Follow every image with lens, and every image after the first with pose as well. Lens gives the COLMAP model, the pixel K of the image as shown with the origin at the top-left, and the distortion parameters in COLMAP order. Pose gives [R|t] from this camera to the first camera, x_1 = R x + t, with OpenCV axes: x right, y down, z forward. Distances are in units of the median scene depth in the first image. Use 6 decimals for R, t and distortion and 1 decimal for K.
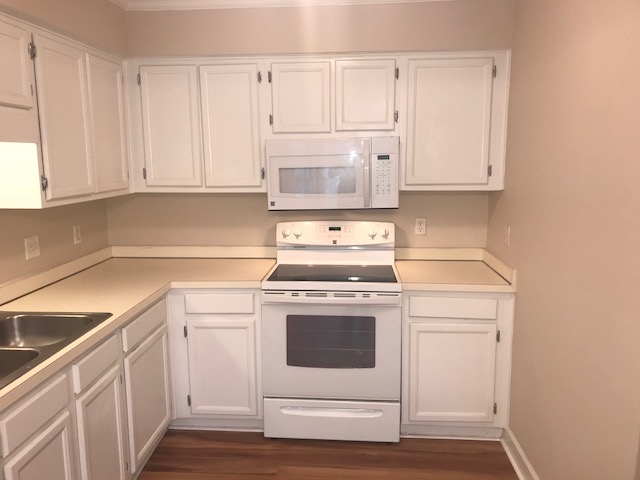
lens RADIAL K [[530.5, 0, 320.0], [0, 530.5, 240.0], [0, 0, 1]] dist [0.102340, -0.168988]
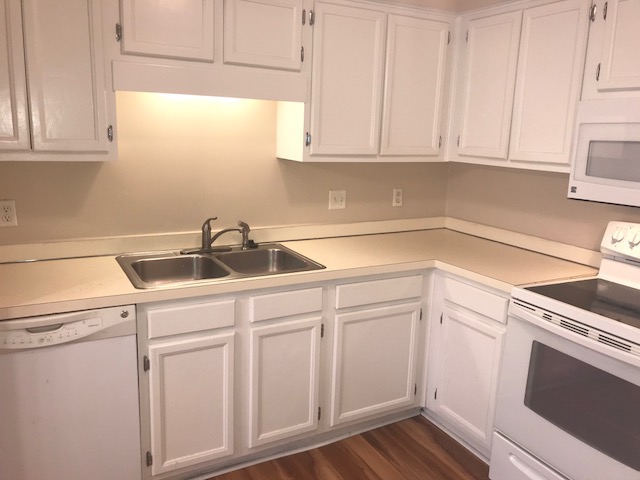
lens RADIAL K [[530.5, 0, 320.0], [0, 530.5, 240.0], [0, 0, 1]] dist [0.102340, -0.168988]
pose [[0.536363, 0.201156, -0.819665, 0.347954], [-0.173301, 0.976737, 0.126300, -0.035251], [0.826003, 0.074306, 0.558746, 0.322280]]
